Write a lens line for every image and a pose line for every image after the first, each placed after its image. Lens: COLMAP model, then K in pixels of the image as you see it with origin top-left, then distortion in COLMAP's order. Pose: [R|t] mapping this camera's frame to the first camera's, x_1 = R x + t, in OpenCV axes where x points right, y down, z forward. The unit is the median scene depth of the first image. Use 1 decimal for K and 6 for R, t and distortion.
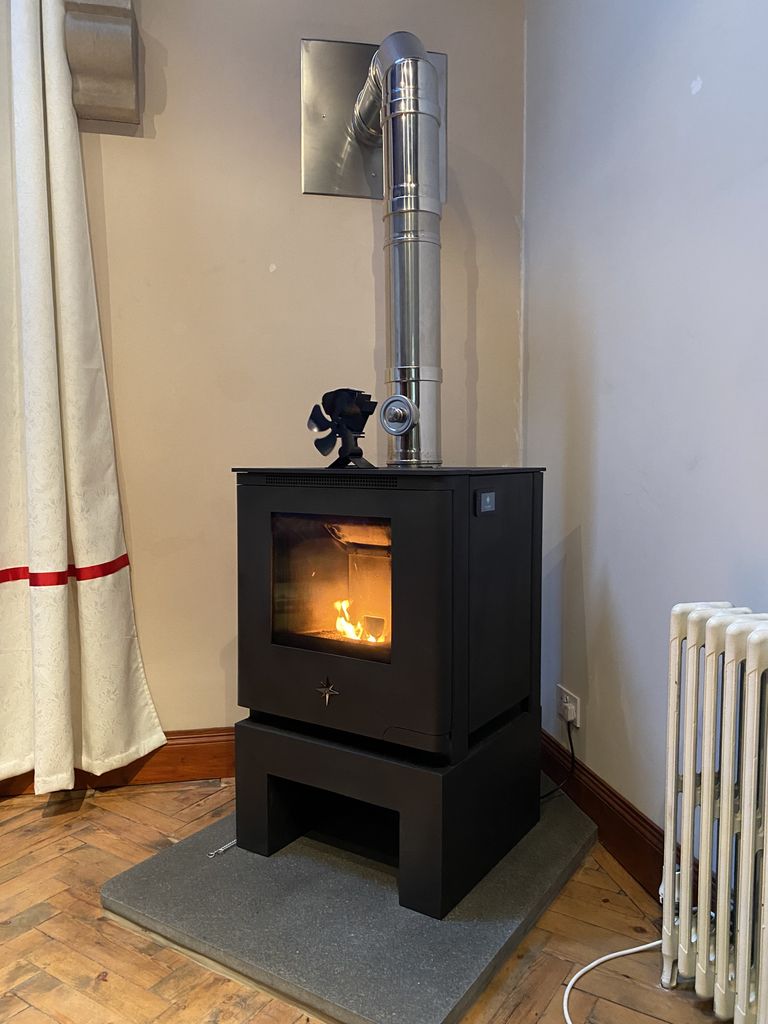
lens RADIAL K [[783.6, 0, 383.8], [0, 783.6, 518.4], [0, 0, 1]] dist [0.000867, -0.007501]
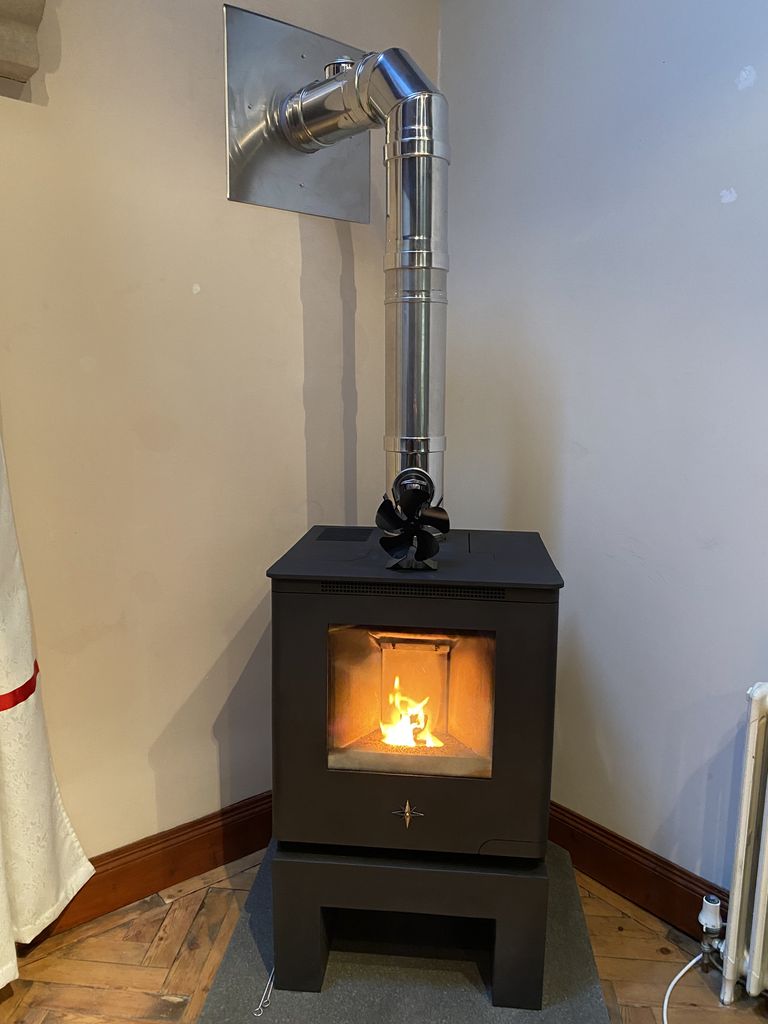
lens RADIAL K [[789.5, 0, 384.0], [0, 789.5, 512.0], [0, 0, 1]] dist [0.051181, -0.062448]
pose [[0.881903, -0.068130, 0.466482, -0.425014], [0.021067, 0.994209, 0.105378, -0.194366], [-0.470960, -0.083106, 0.878231, 0.175950]]
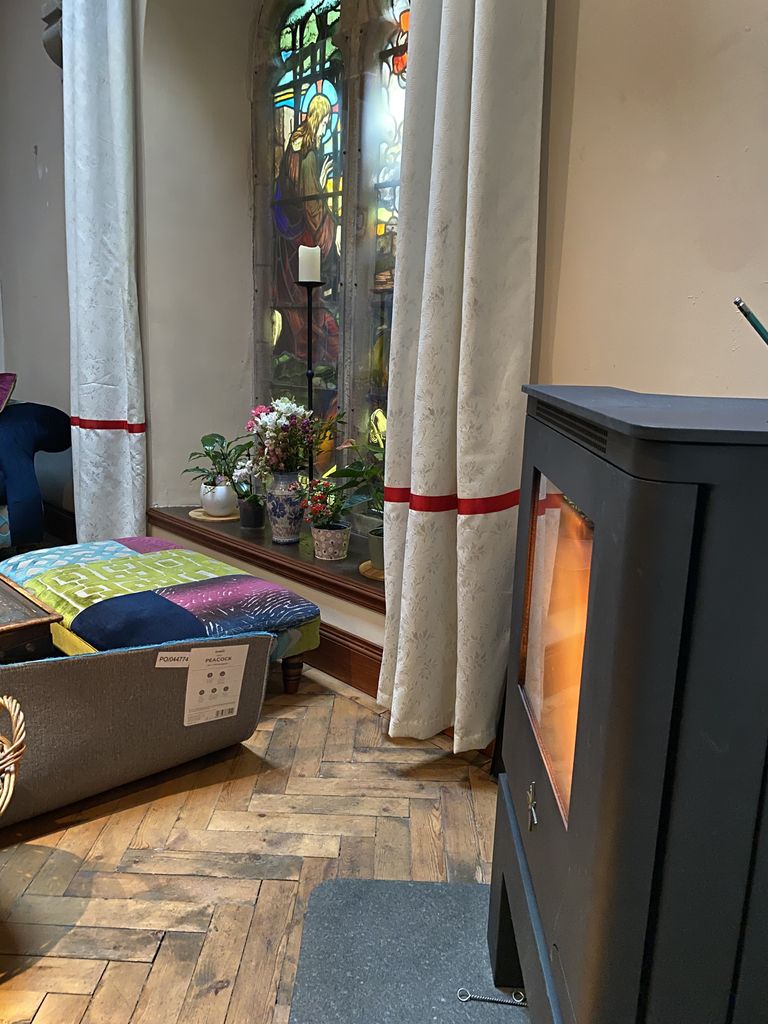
lens RADIAL K [[776.8, 0, 367.9], [0, 776.8, 508.0], [0, 0, 1]] dist [0.003075, -0.000392]
pose [[0.515508, 0.193168, -0.834828, 0.237388], [-0.090875, 0.981089, 0.170895, -0.056392], [0.852052, -0.012233, 0.523314, 0.519685]]
